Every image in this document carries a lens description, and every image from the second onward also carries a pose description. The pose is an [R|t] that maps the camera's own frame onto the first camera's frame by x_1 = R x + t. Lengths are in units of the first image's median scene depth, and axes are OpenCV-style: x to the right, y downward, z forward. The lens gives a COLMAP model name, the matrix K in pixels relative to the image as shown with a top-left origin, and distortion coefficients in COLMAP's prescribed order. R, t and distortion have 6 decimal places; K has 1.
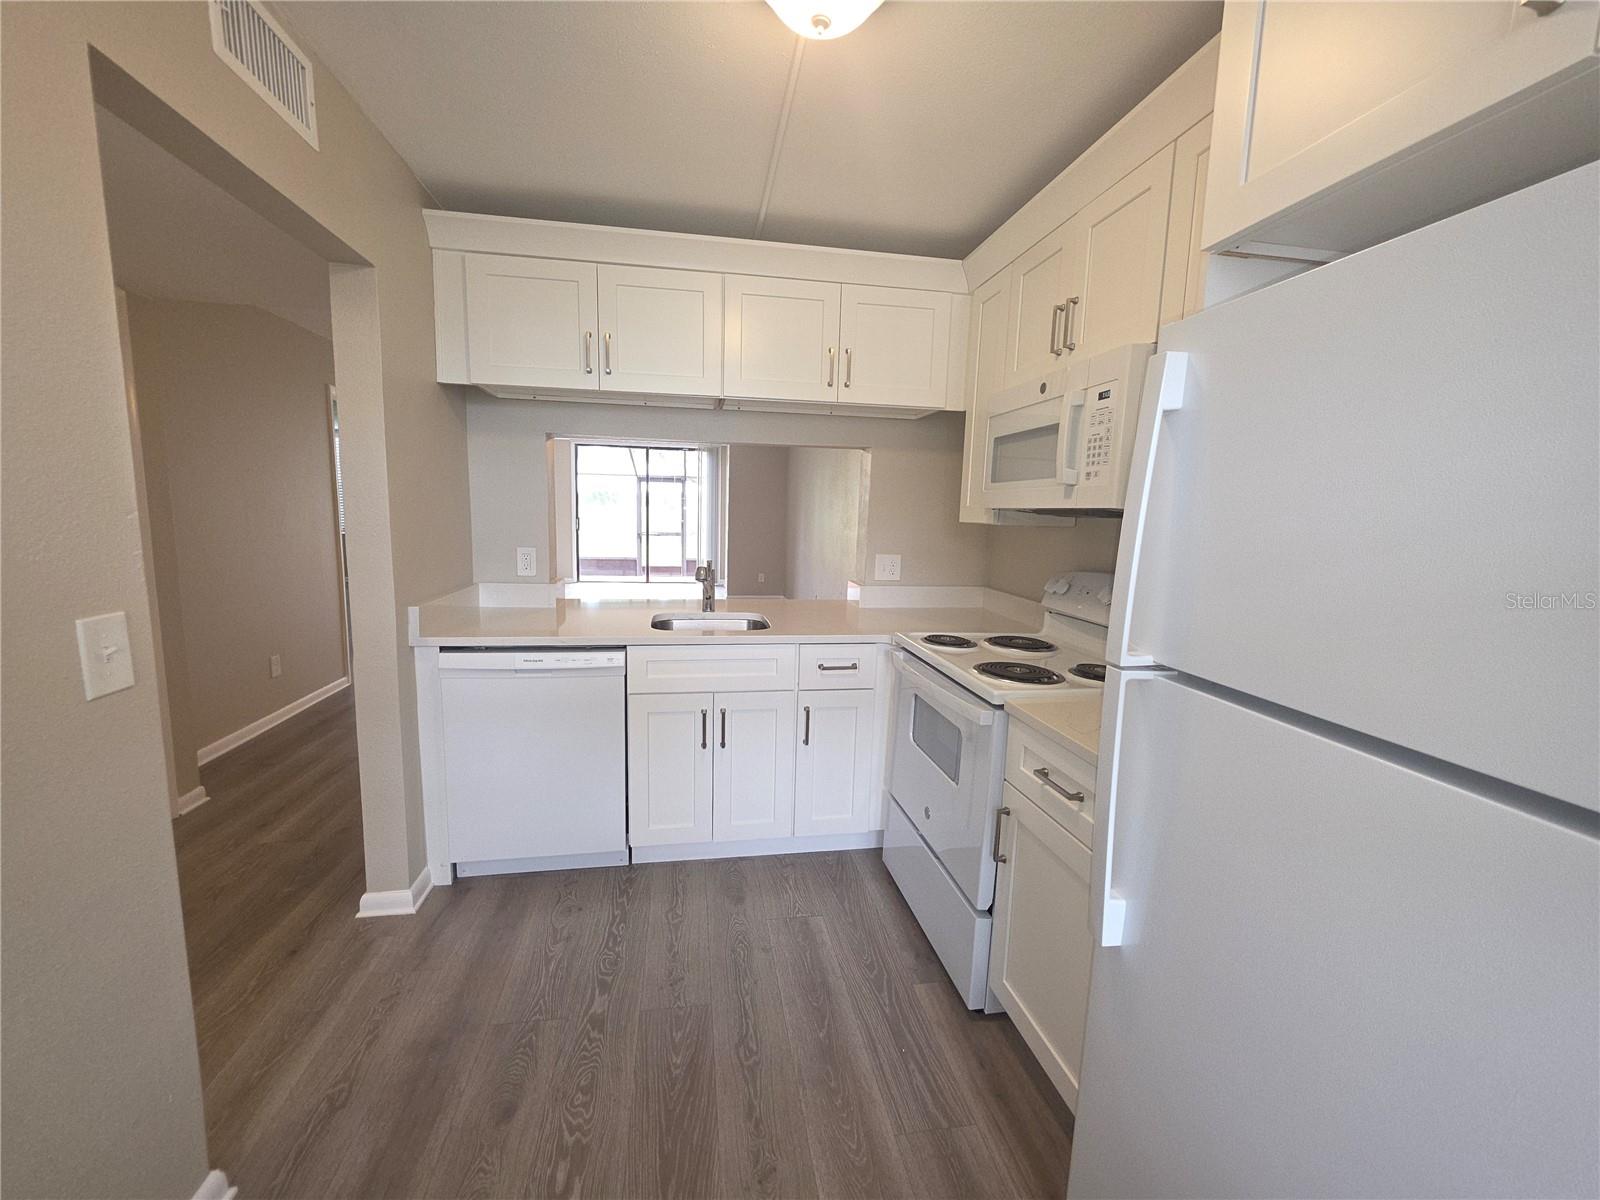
lens RADIAL K [[644.5, 0, 795.6], [0, 644.5, 601.6], [0, 0, 1]] dist [0.001145, 0.000543]
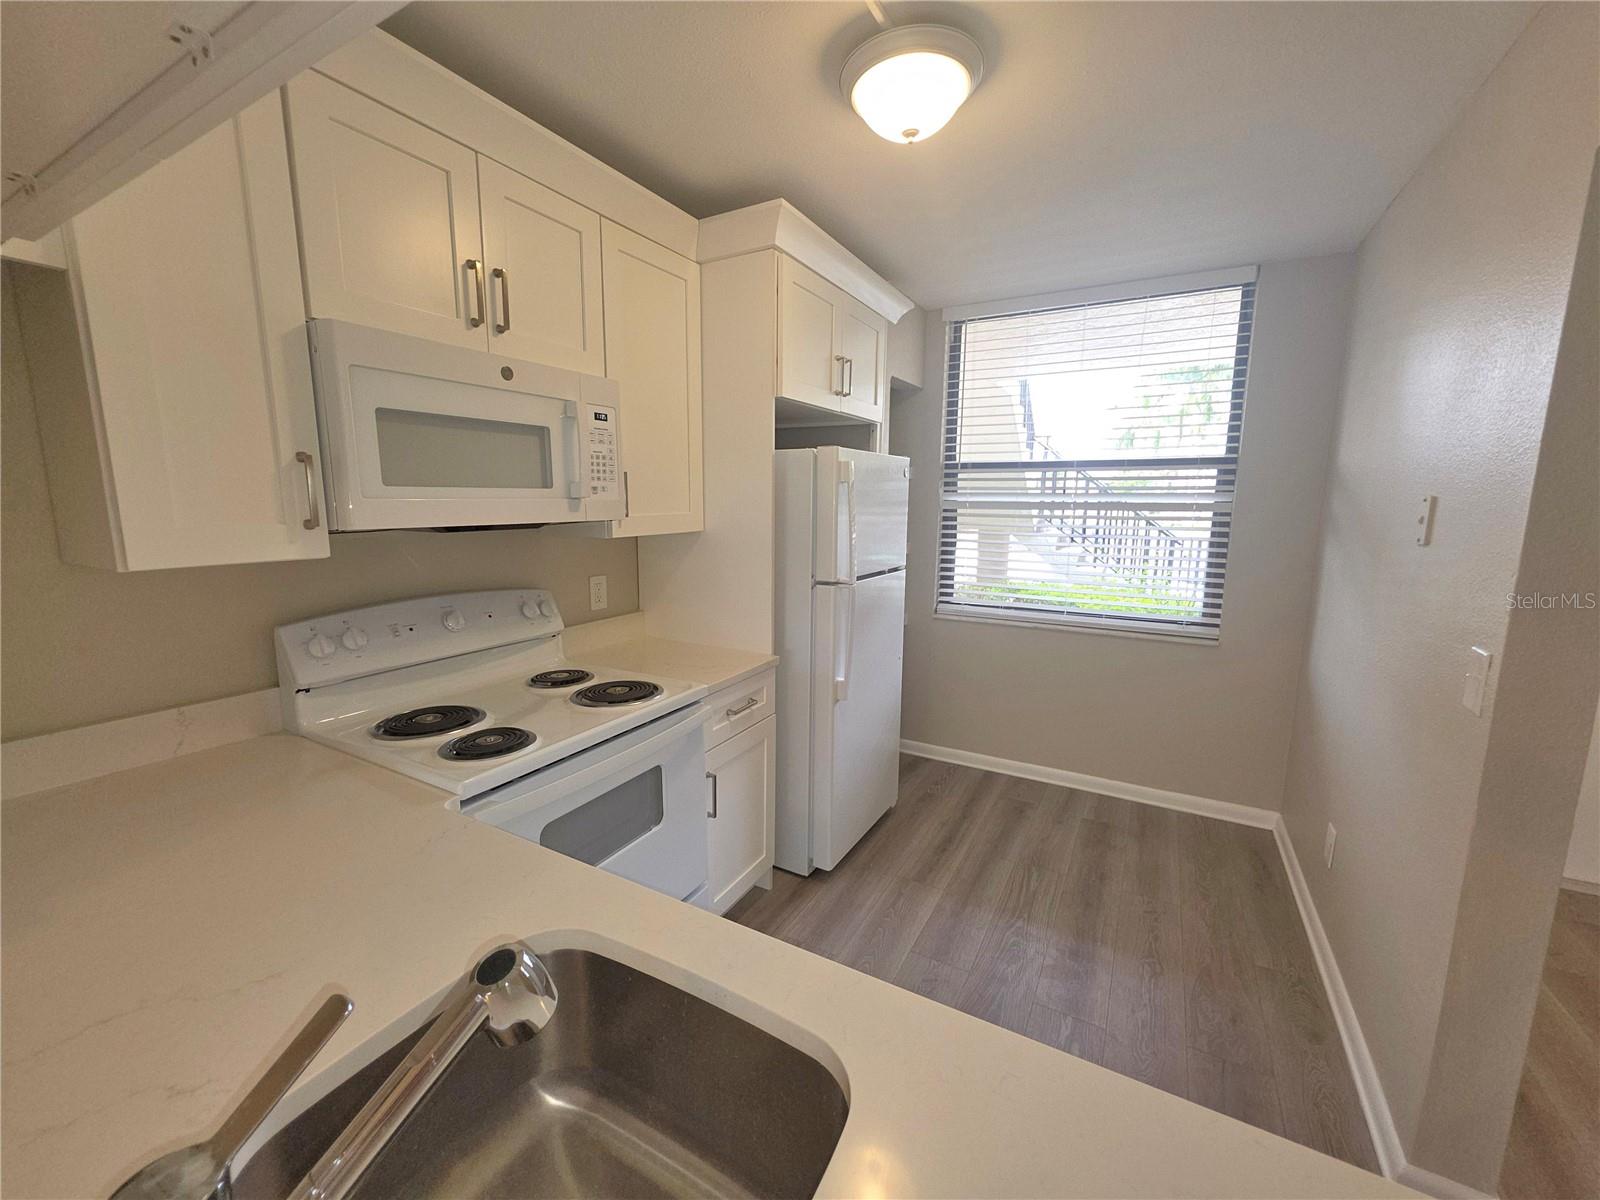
lens RADIAL K [[644.5, 0, 789.8], [0, 644.5, 600.8], [0, 0, 1]] dist [0.001145, 0.000543]
pose [[-0.775865, -0.136169, 0.616029, -0.470894], [0.058272, 0.956789, 0.284883, -0.308027], [-0.628202, 0.256928, -0.734404, 1.644157]]
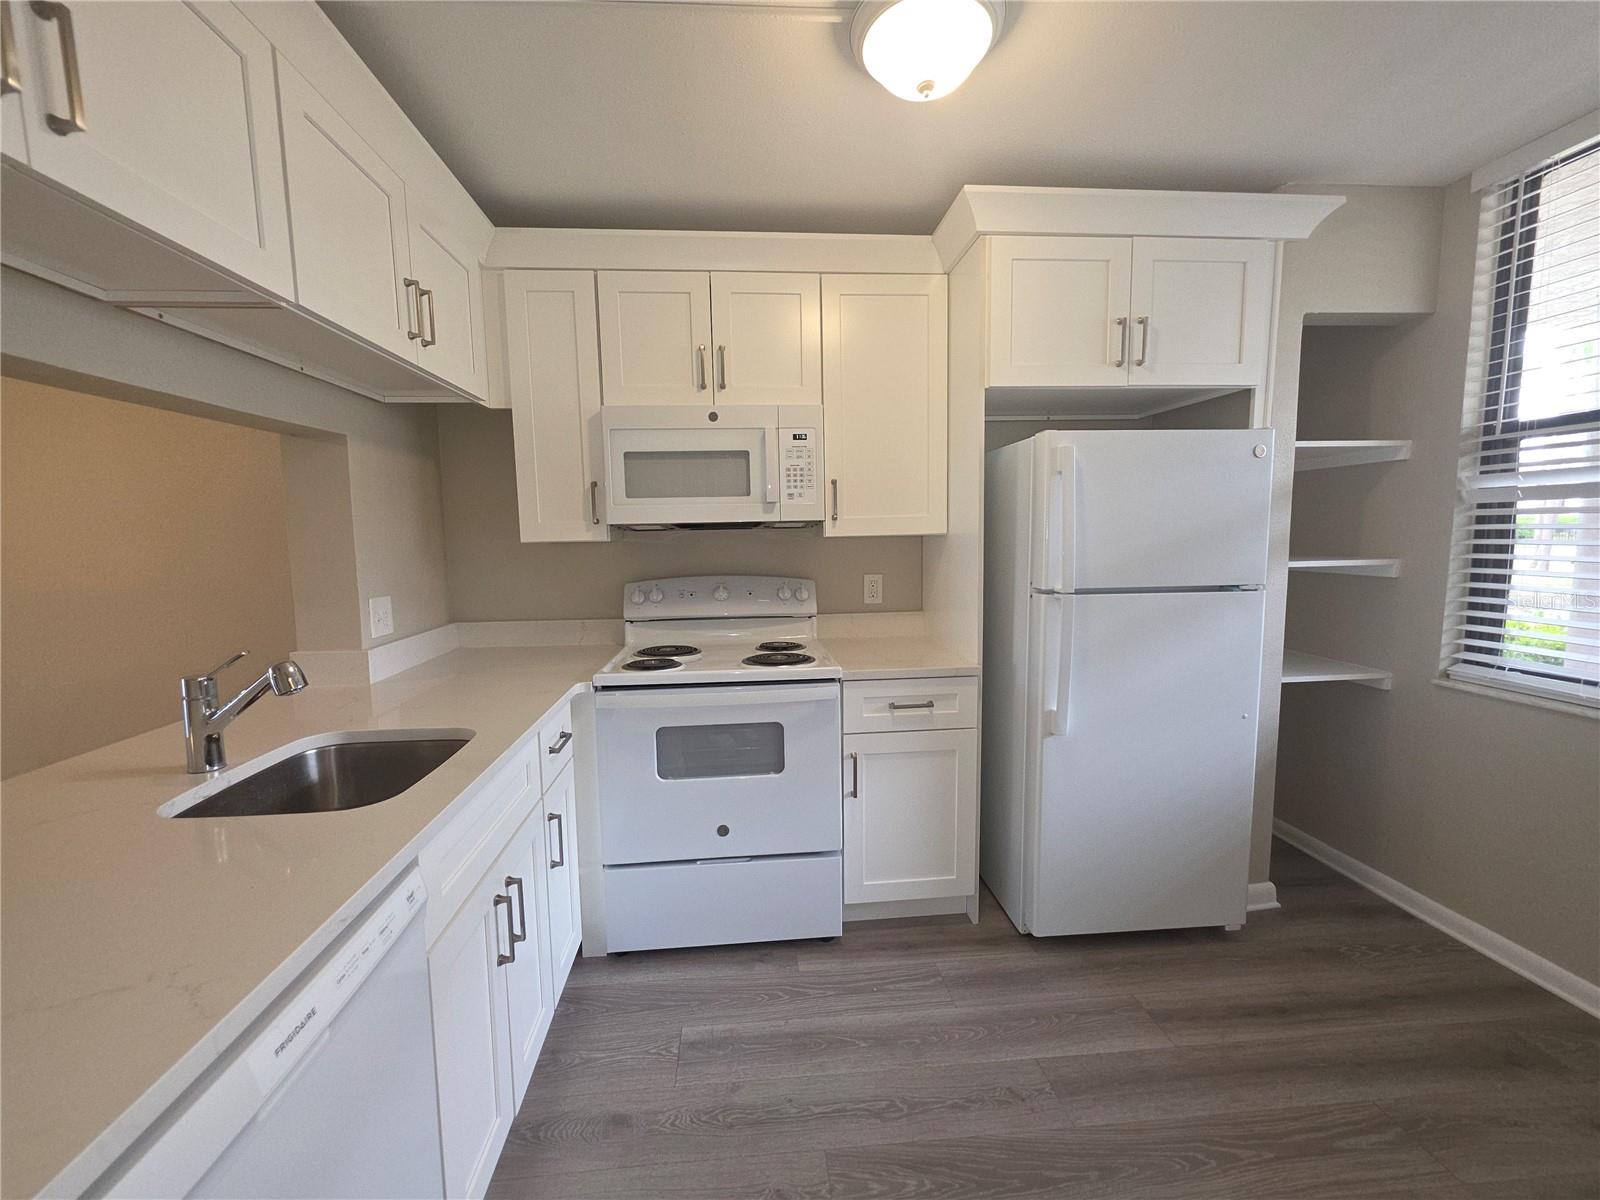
lens RADIAL K [[644.5, 0, 791.6], [0, 644.5, 598.7], [0, 0, 1]] dist [0.001145, 0.000543]
pose [[0.081138, -0.135295, 0.987478, -0.878235], [0.161846, 0.979384, 0.120887, -0.151617], [-0.983475, 0.150011, 0.101362, 0.912054]]
